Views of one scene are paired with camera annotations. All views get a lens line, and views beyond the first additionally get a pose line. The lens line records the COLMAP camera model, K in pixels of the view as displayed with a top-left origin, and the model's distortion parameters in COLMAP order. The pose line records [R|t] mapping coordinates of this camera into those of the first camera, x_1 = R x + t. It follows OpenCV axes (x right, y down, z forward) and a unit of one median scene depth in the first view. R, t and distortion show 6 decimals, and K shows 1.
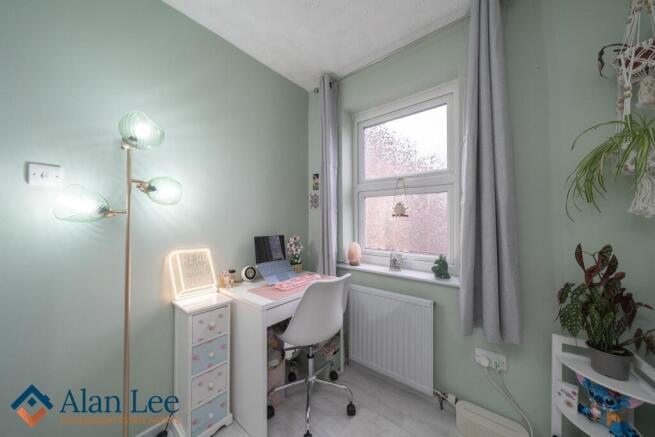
lens RADIAL K [[230.2, 0, 327.5], [0, 230.2, 218.5], [0, 0, 1]] dist [0.000009, 0.000024]
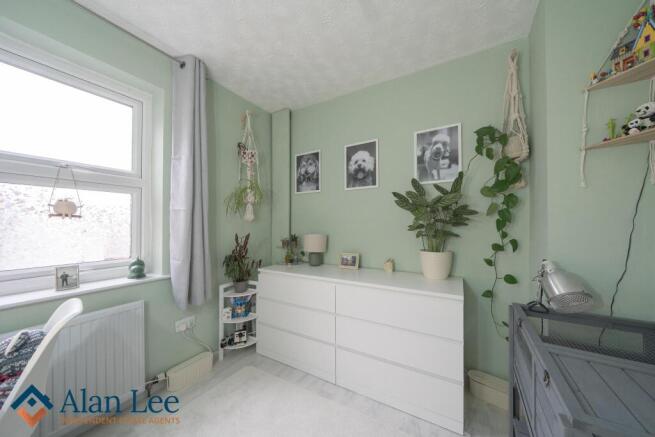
lens RADIAL K [[230.2, 0, 327.5], [0, 230.2, 218.5], [0, 0, 1]] dist [0.000009, 0.000024]
pose [[-0.169035, 0.009577, 0.985564, -0.799832], [-0.010660, 0.999877, -0.011544, -0.008507], [-0.985552, -0.012458, -0.168912, 0.407300]]
